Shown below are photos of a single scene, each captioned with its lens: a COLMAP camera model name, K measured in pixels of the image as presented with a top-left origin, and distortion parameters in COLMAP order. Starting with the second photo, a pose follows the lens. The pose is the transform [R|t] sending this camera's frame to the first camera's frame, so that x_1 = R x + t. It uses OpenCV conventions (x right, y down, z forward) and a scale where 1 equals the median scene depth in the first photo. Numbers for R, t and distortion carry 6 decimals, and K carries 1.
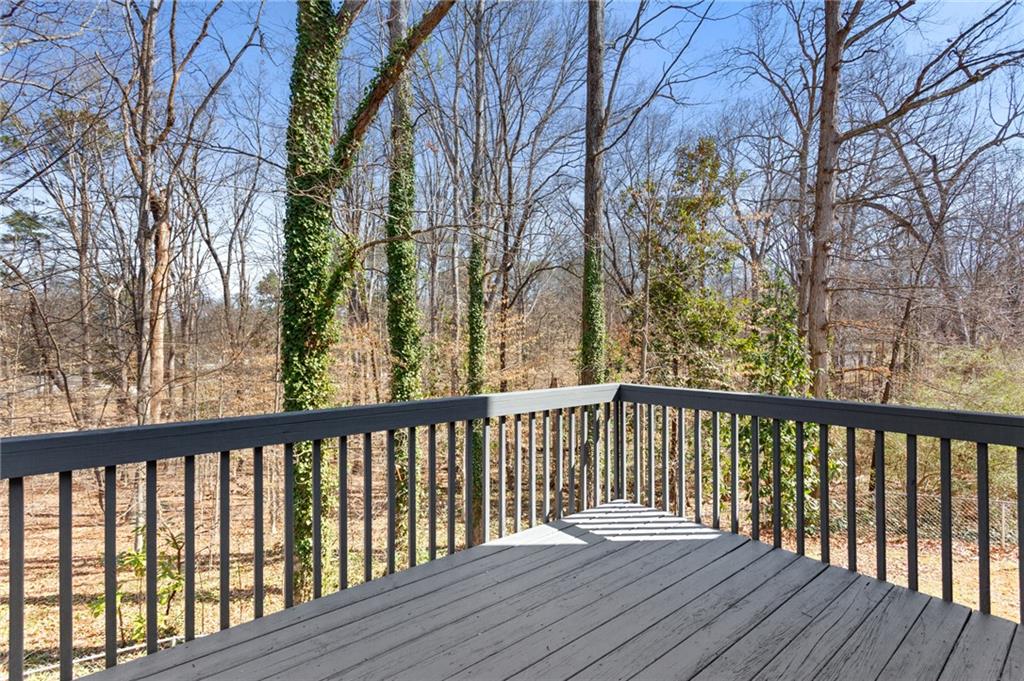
lens RADIAL K [[485.3, 0, 509.8], [0, 485.3, 336.3], [0, 0, 1]] dist [-0.001527, 0.001015]
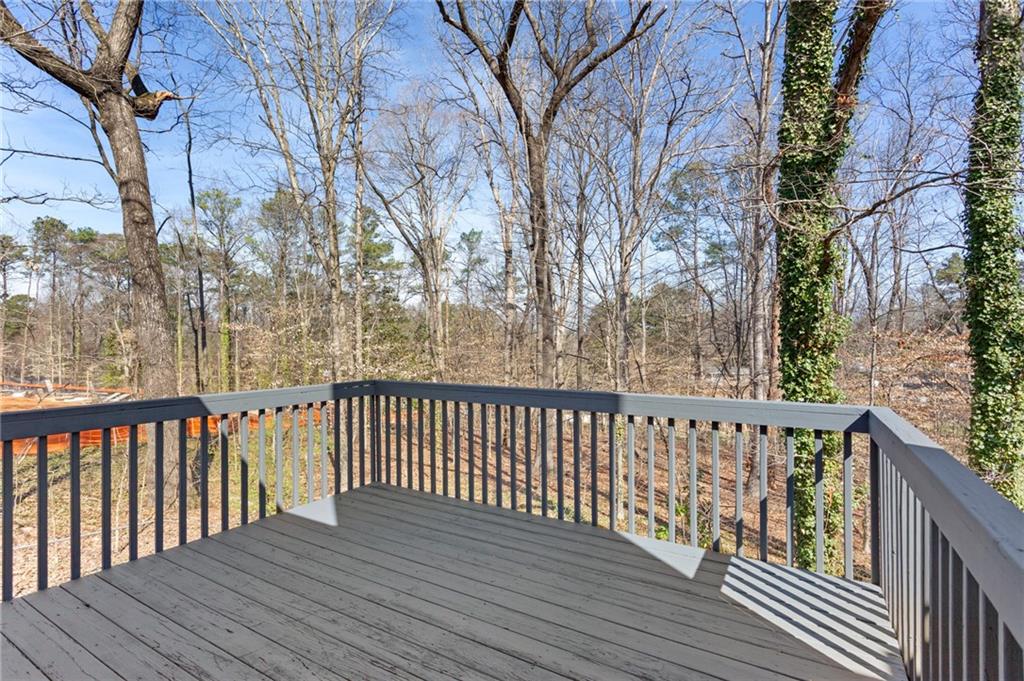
lens RADIAL K [[487.5, 0, 509.5], [0, 487.5, 338.4], [0, 0, 1]] dist [0.002206, 0.000624]
pose [[0.339914, -0.002585, -0.940453, 0.724621], [0.009325, 0.999956, 0.000621, -0.002984], [0.940410, -0.008981, 0.339923, 0.333446]]
